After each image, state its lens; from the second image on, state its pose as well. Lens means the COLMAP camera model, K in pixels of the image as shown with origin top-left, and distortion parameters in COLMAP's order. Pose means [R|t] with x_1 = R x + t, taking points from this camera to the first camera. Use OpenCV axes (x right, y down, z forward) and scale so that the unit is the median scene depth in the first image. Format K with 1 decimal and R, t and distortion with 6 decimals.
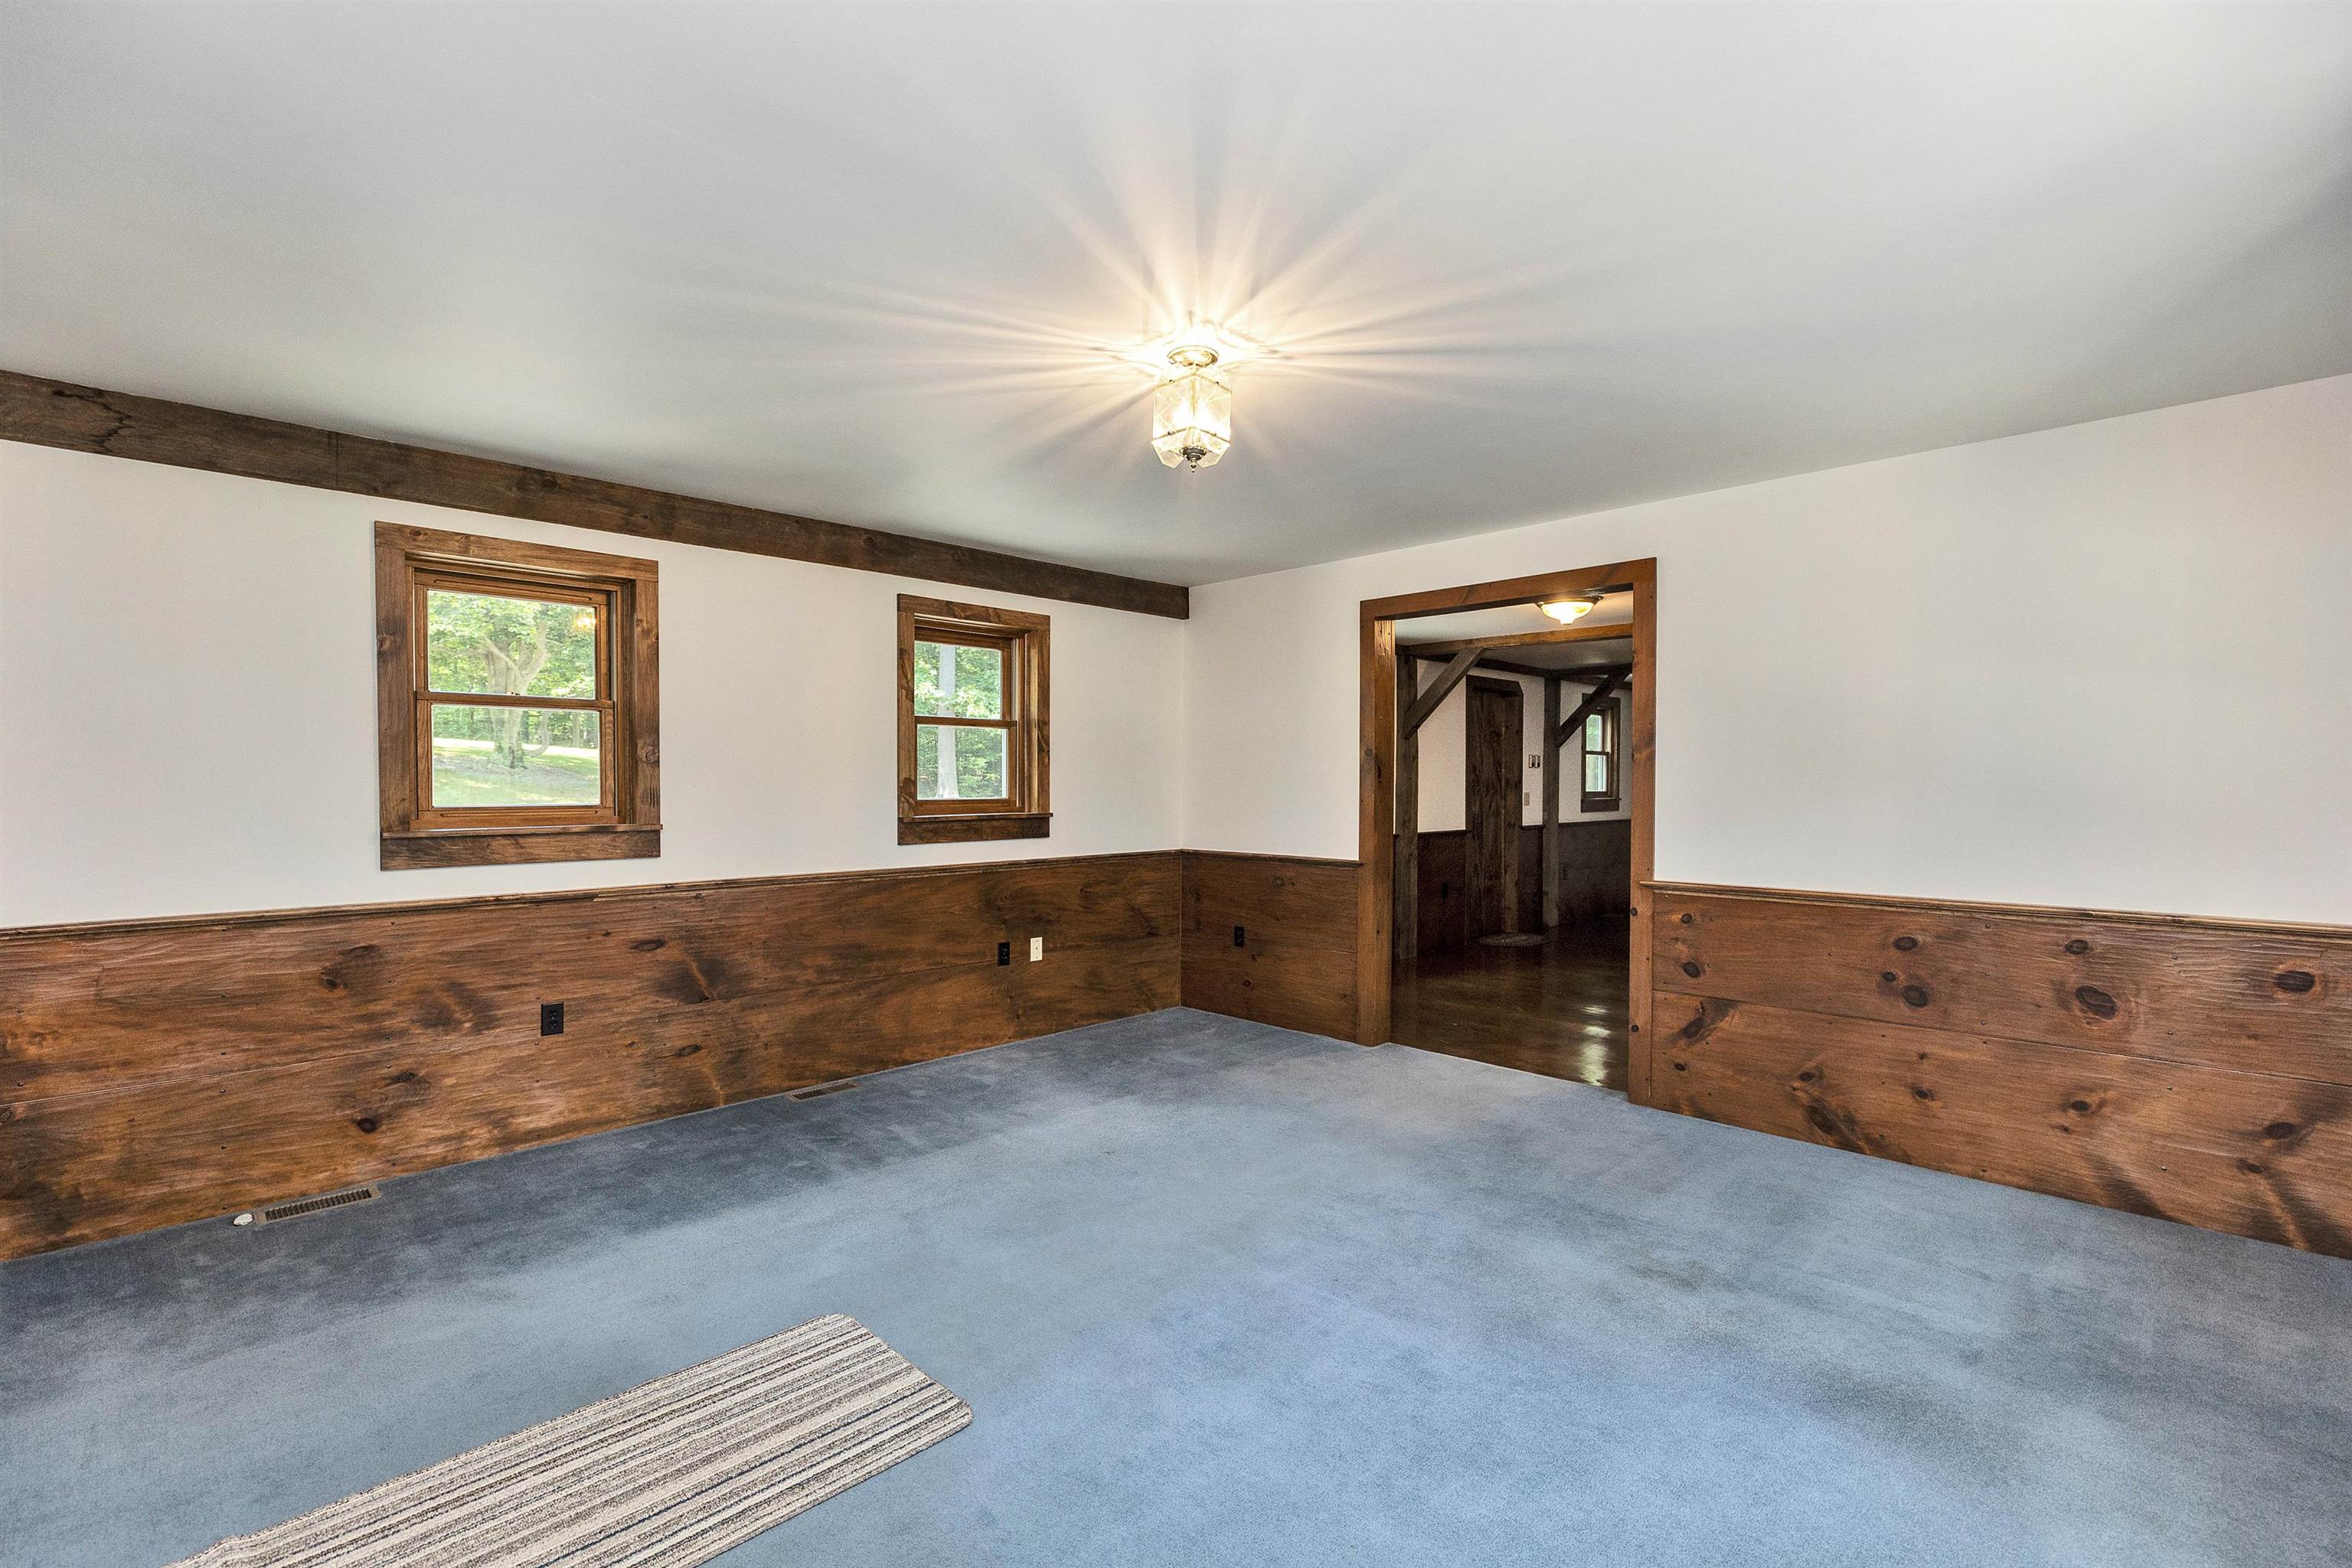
lens RADIAL K [[1045.7, 0, 1169.2], [0, 1045.7, 793.9], [0, 0, 1]] dist [0.004351, -0.000948]
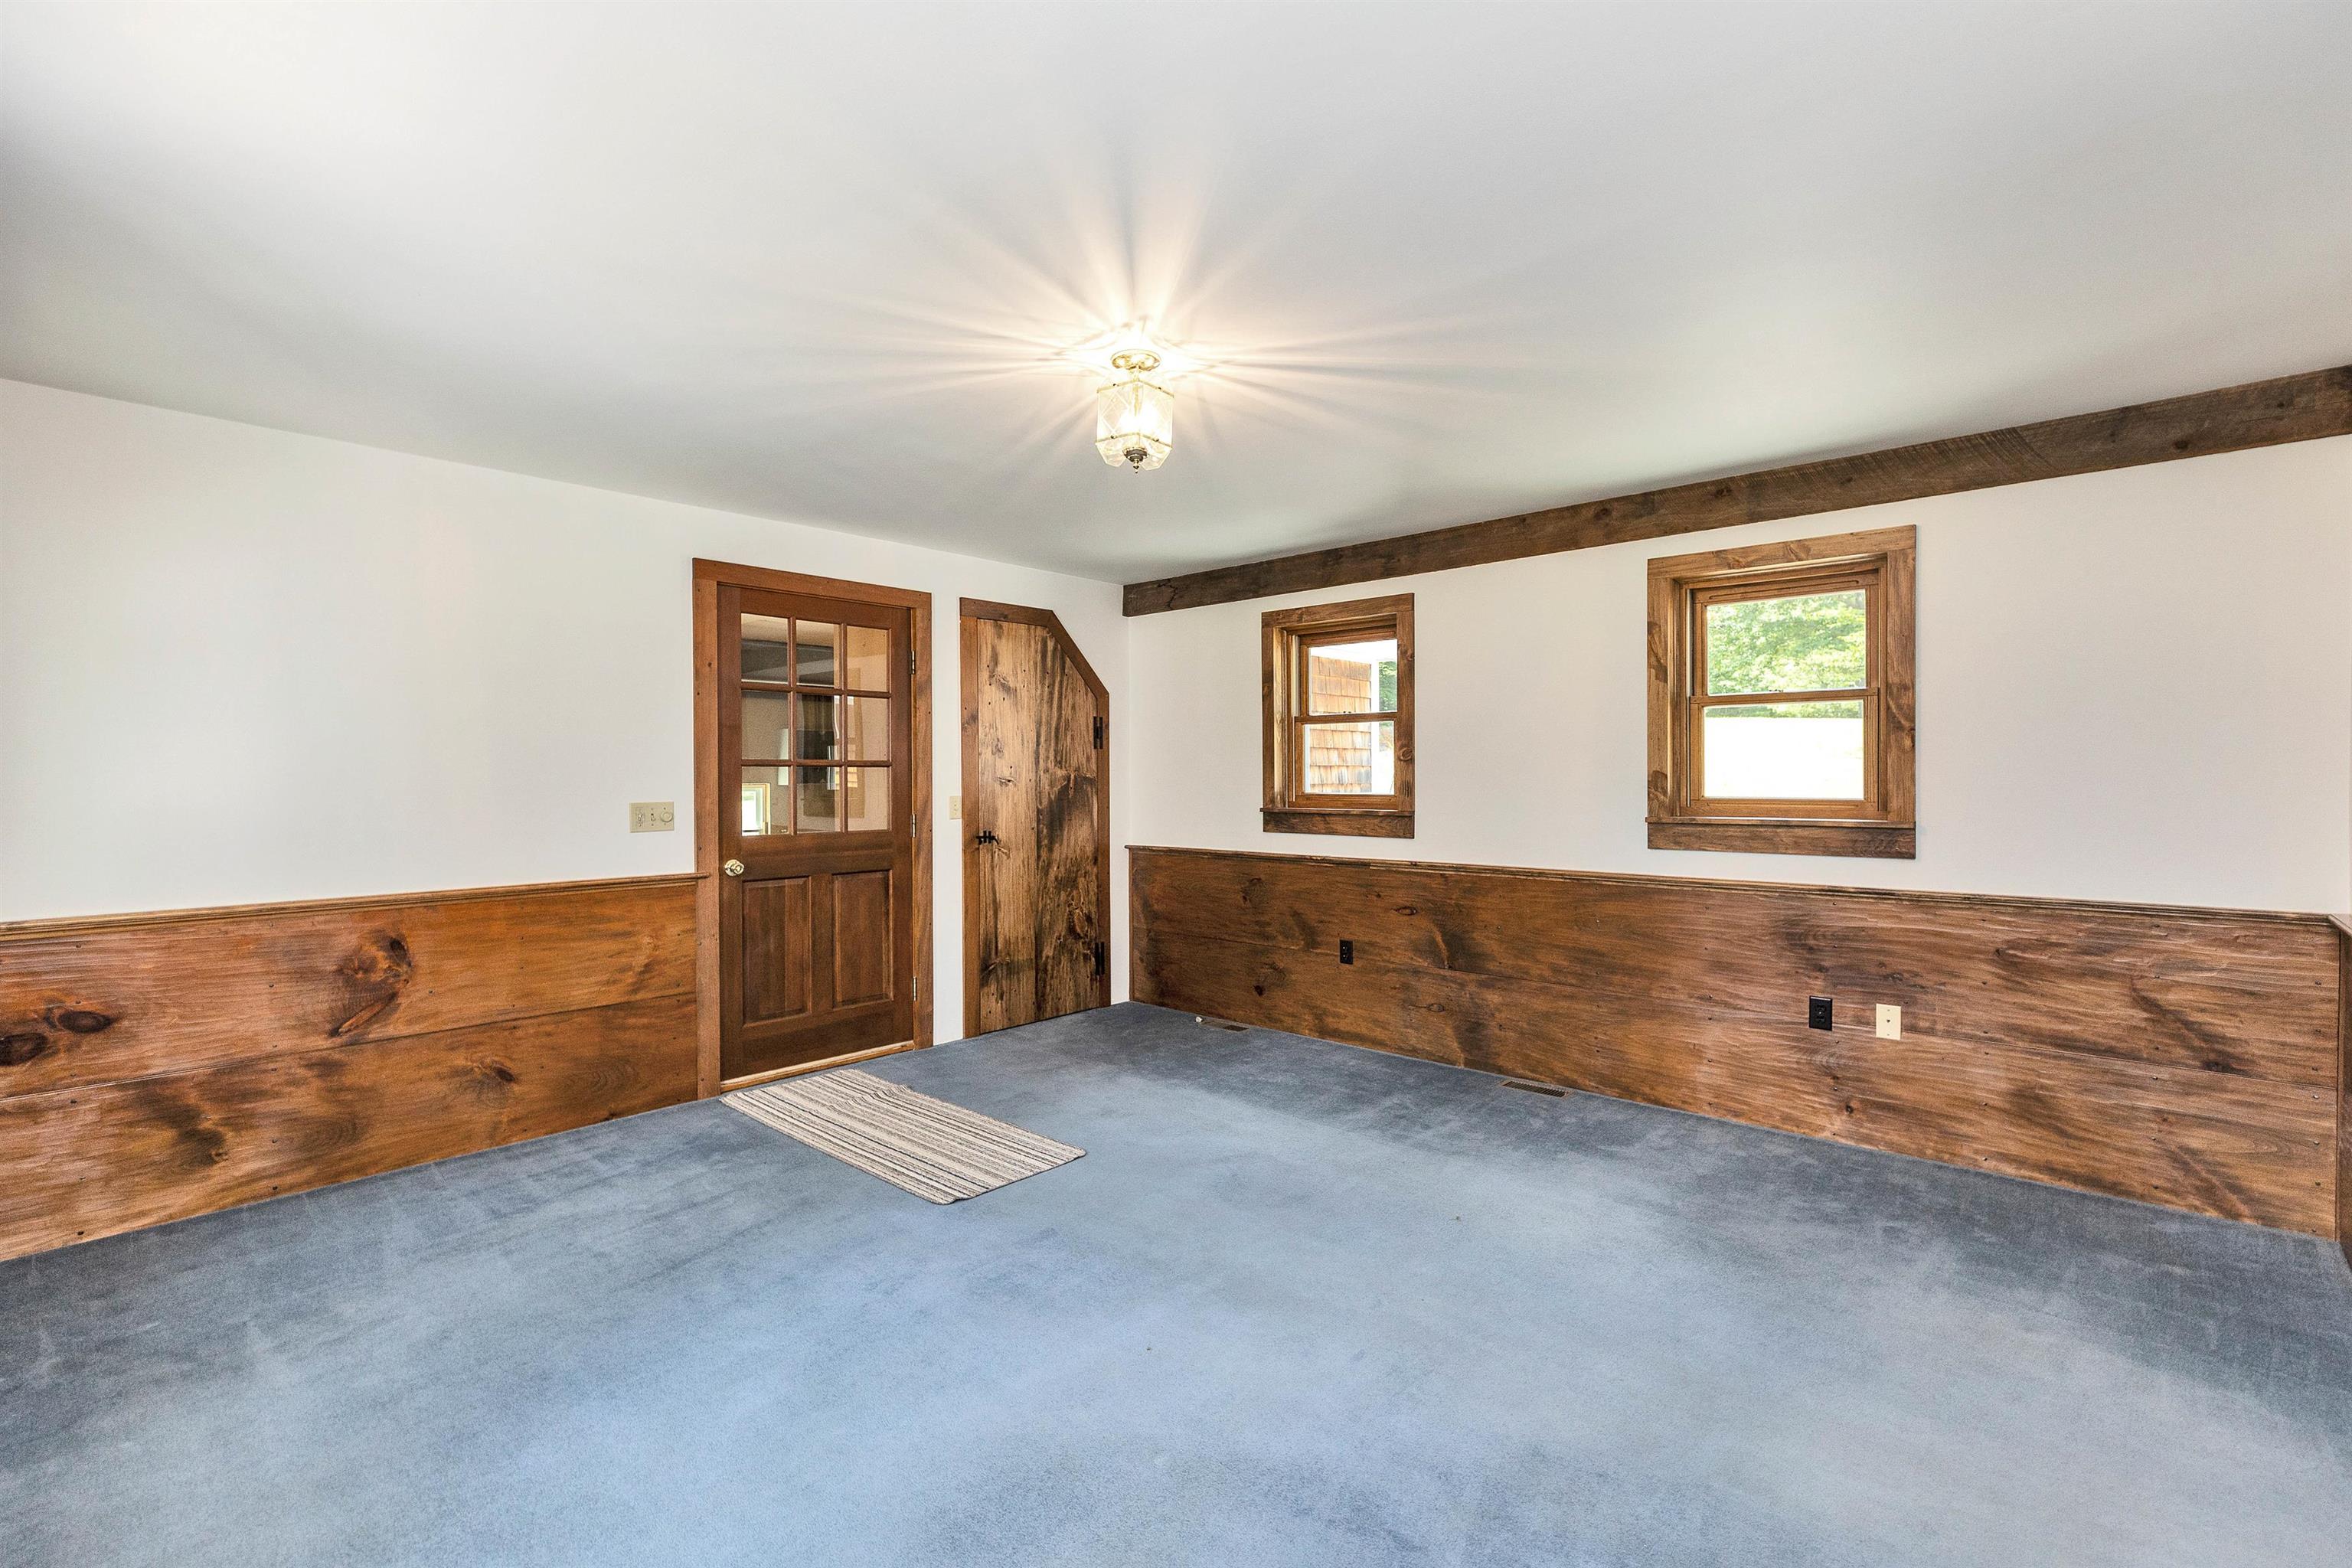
lens RADIAL K [[1045.7, 0, 1171.2], [0, 1045.7, 780.9], [0, 0, 1]] dist [0.004351, -0.000948]
pose [[0.055658, 0.005070, -0.998437, 0.693546], [-0.010851, 0.999931, 0.004473, -0.008415], [0.998391, 0.010585, 0.055709, 0.651737]]
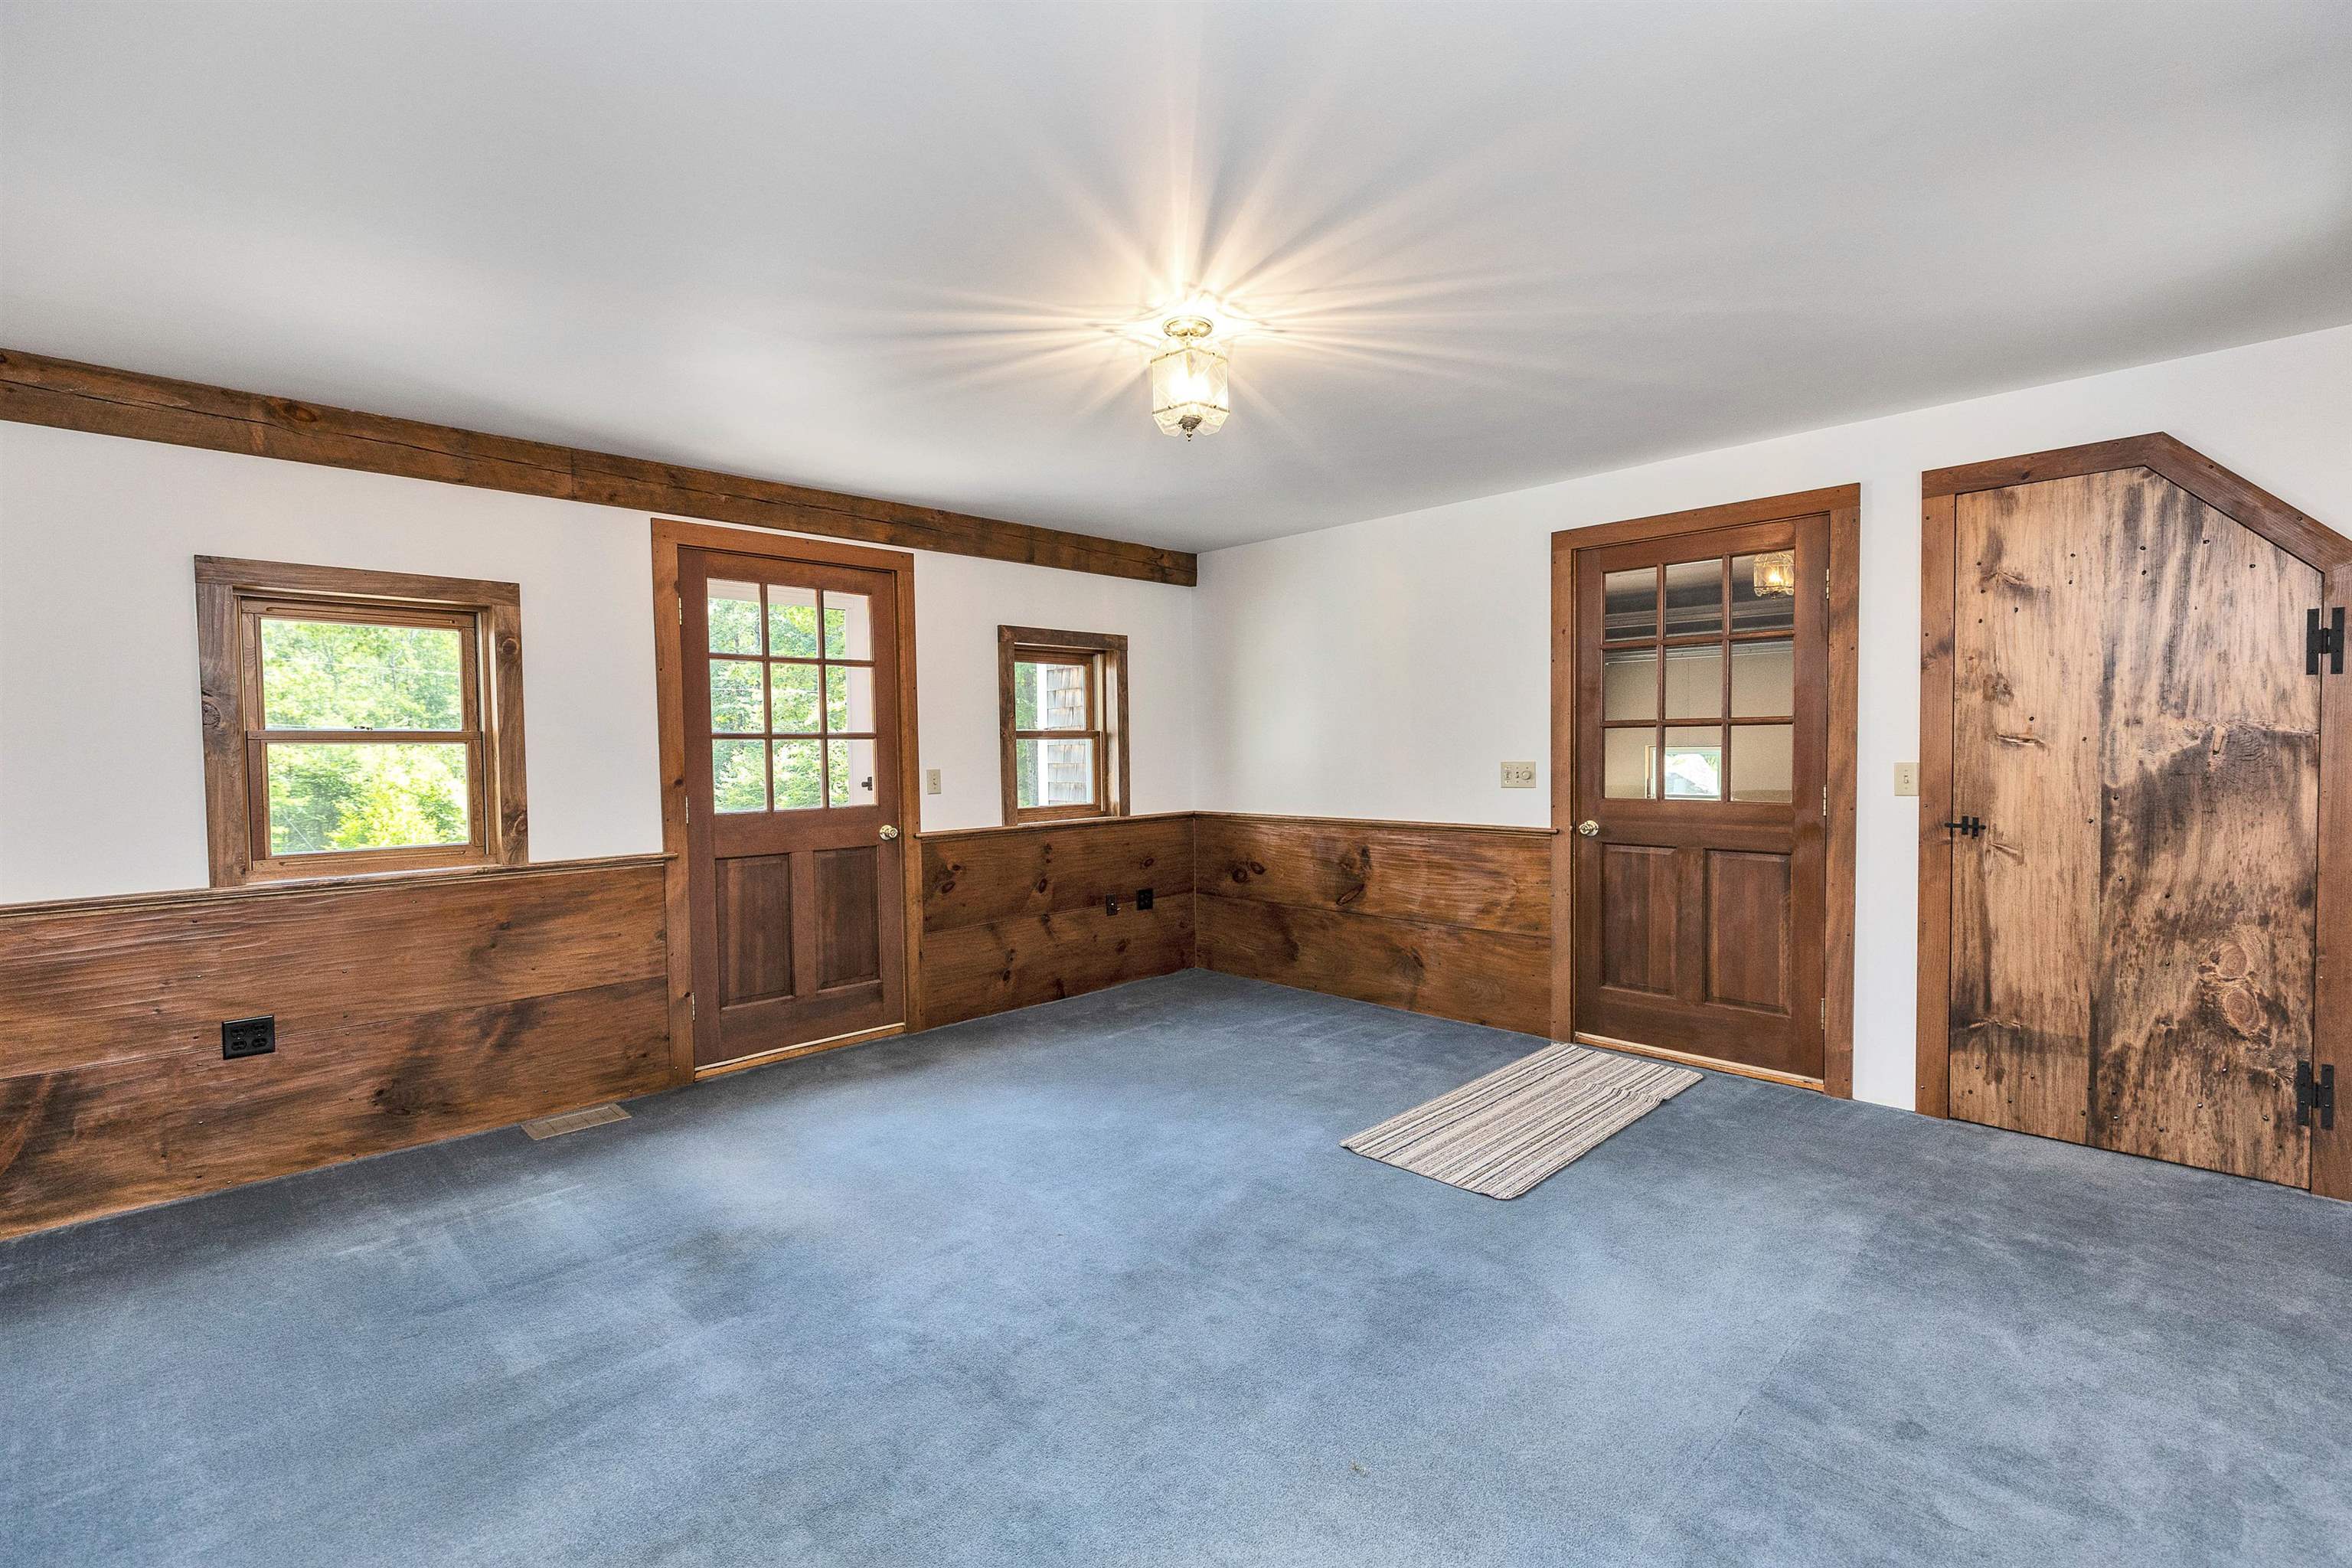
lens RADIAL K [[1045.7, 0, 1176.9], [0, 1045.7, 774.4], [0, 0, 1]] dist [0.004351, -0.000948]
pose [[-0.999910, 0.013442, 0.000402, 0.026253], [0.013447, 0.998999, 0.042673, -0.017621], [0.000172, 0.042675, -0.999089, 1.350201]]
